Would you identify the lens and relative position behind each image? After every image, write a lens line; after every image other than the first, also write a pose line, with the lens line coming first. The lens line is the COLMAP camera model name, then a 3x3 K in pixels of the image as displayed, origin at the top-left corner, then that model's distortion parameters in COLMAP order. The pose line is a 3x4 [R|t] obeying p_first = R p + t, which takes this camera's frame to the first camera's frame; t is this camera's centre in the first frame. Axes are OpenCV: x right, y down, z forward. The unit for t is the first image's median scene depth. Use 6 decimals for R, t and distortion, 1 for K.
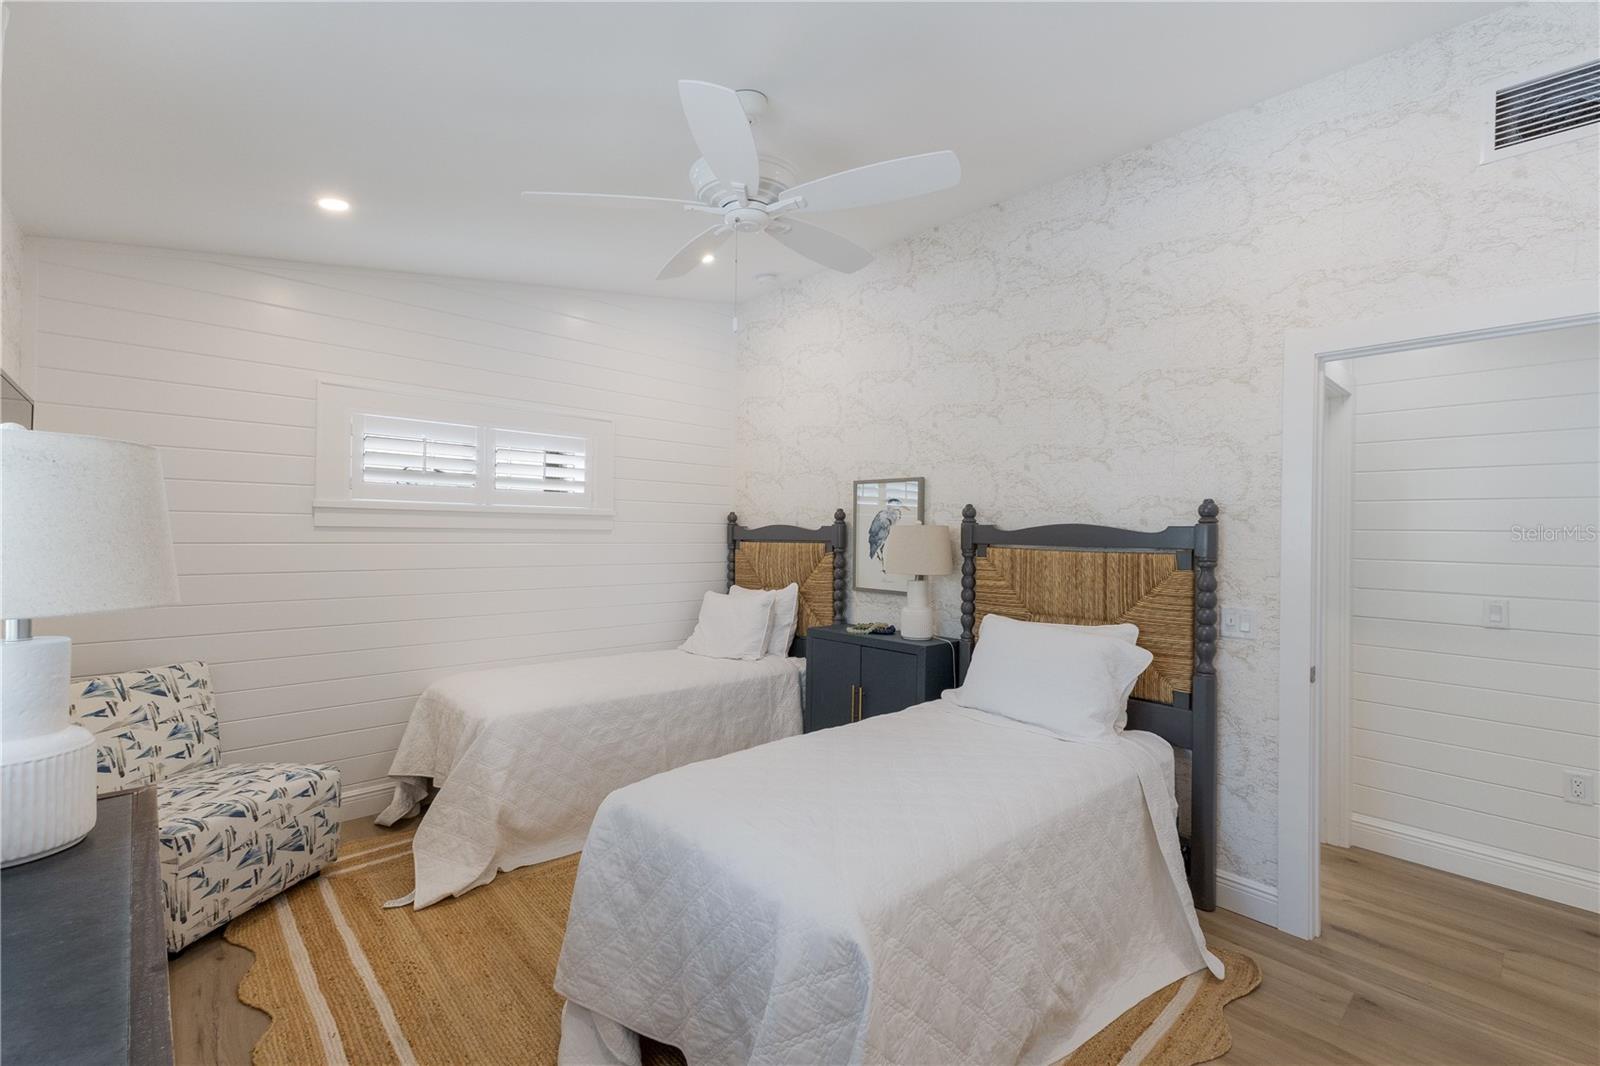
lens RADIAL K [[693.4, 0, 799.7], [0, 693.4, 529.8], [0, 0, 1]] dist [0.013194, 0.000073]
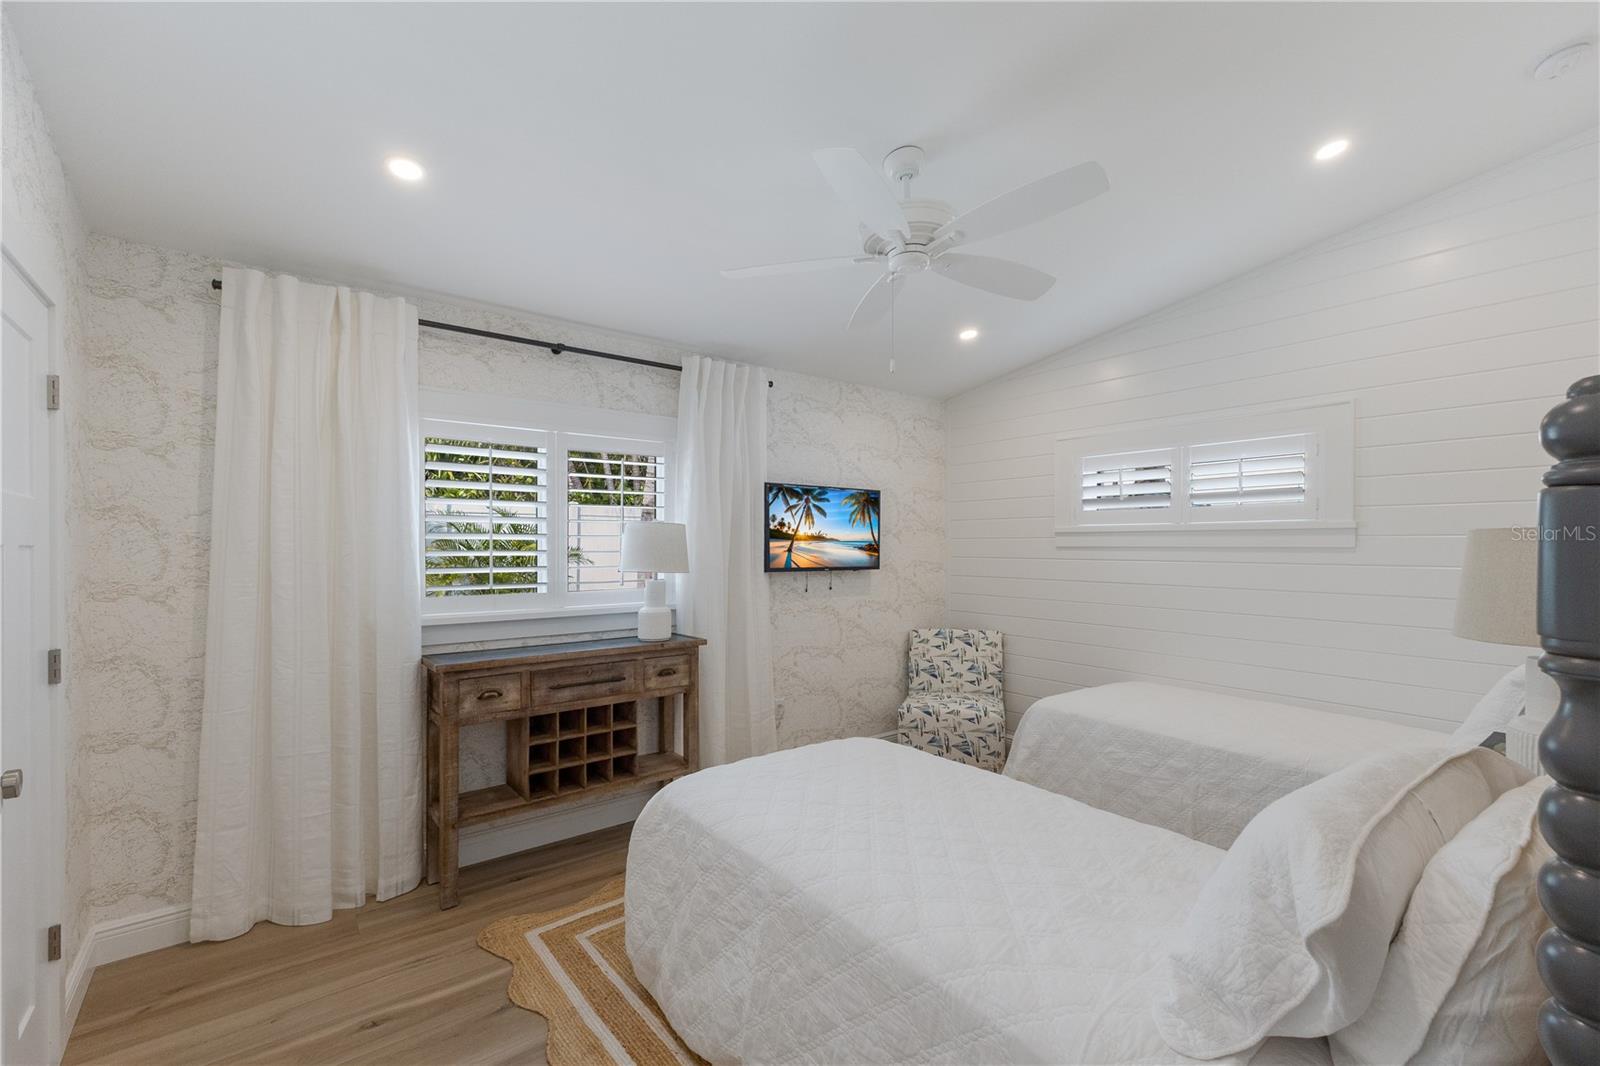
lens RADIAL K [[693.4, 0, 802.9], [0, 693.4, 547.8], [0, 0, 1]] dist [0.013194, 0.000073]
pose [[-0.103235, -0.011434, -0.994591, 0.829562], [-0.000977, 0.999935, -0.011394, 0.015254], [0.994656, -0.000205, -0.103240, 0.765391]]
